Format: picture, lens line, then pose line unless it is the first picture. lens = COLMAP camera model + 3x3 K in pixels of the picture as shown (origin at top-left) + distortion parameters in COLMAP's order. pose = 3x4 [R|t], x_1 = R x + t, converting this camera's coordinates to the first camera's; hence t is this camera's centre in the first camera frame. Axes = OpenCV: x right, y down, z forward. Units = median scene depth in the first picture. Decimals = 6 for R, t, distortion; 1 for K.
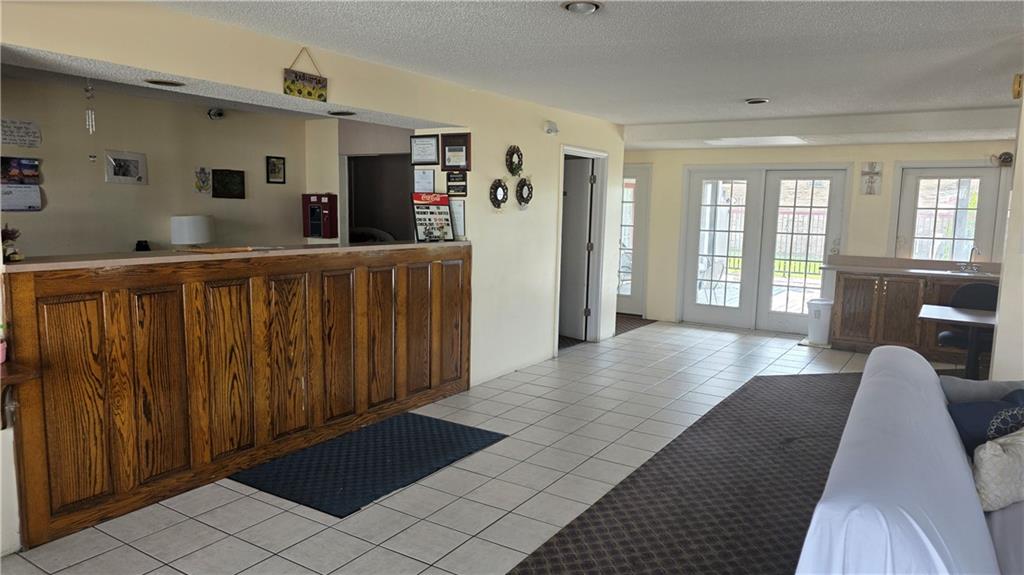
lens RADIAL K [[684.3, 0, 518.3], [0, 684.3, 300.5], [0, 0, 1]] dist [0.052620, -0.056420]
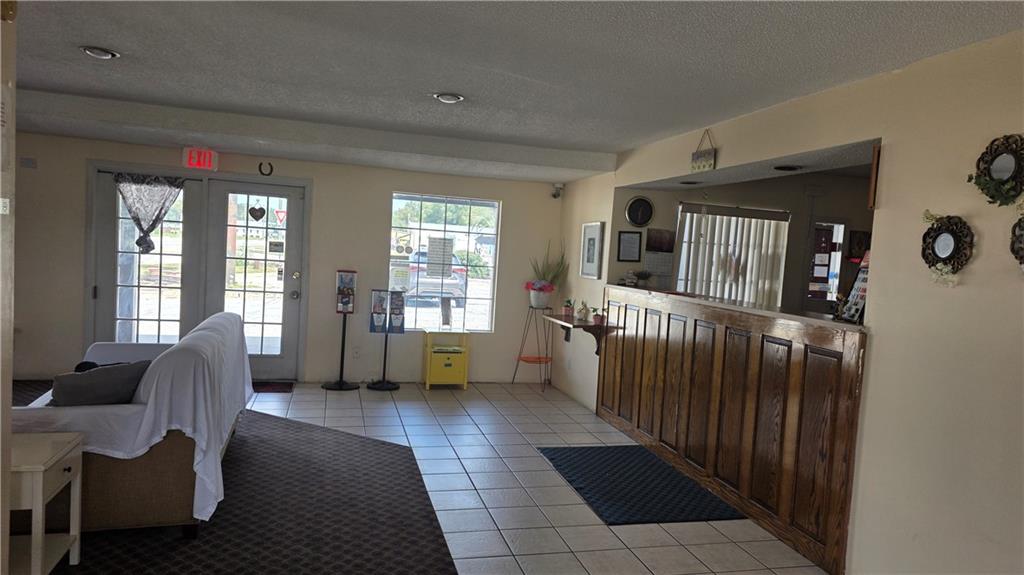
lens RADIAL K [[684.3, 0, 518.3], [0, 684.3, 300.5], [0, 0, 1]] dist [0.052620, -0.056420]
pose [[-0.677584, -0.009567, -0.735383, 0.576133], [-0.176620, 0.972770, 0.150082, -0.148529], [0.713922, 0.231577, -0.660823, 1.200411]]
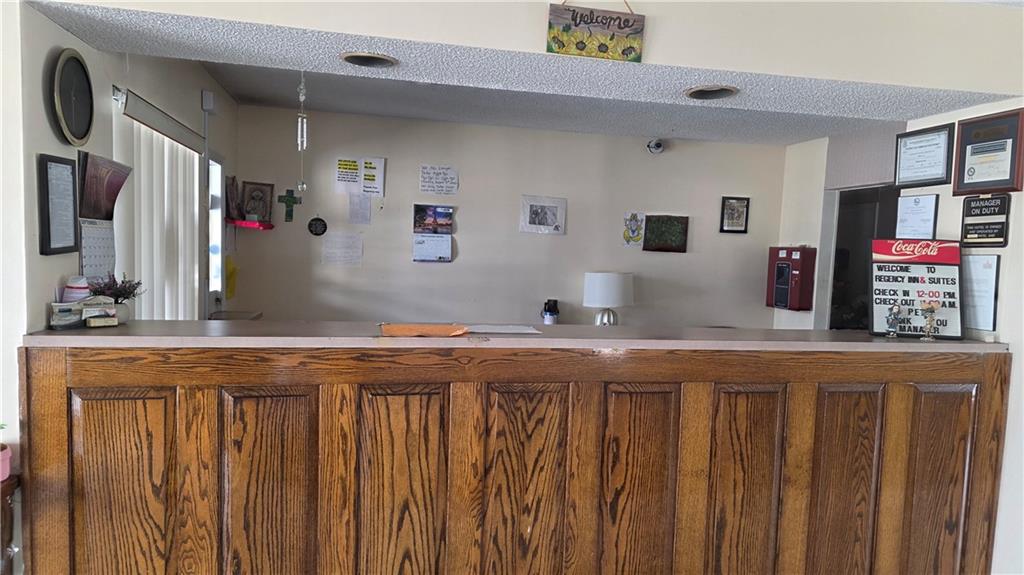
lens RADIAL K [[684.3, 0, 518.3], [0, 684.3, 300.5], [0, 0, 1]] dist [0.052620, -0.056420]
pose [[0.696931, 0.059850, -0.714636, 0.030416], [-0.120248, 0.992155, -0.034177, -0.061914], [0.706985, 0.109753, 0.698661, 0.455386]]
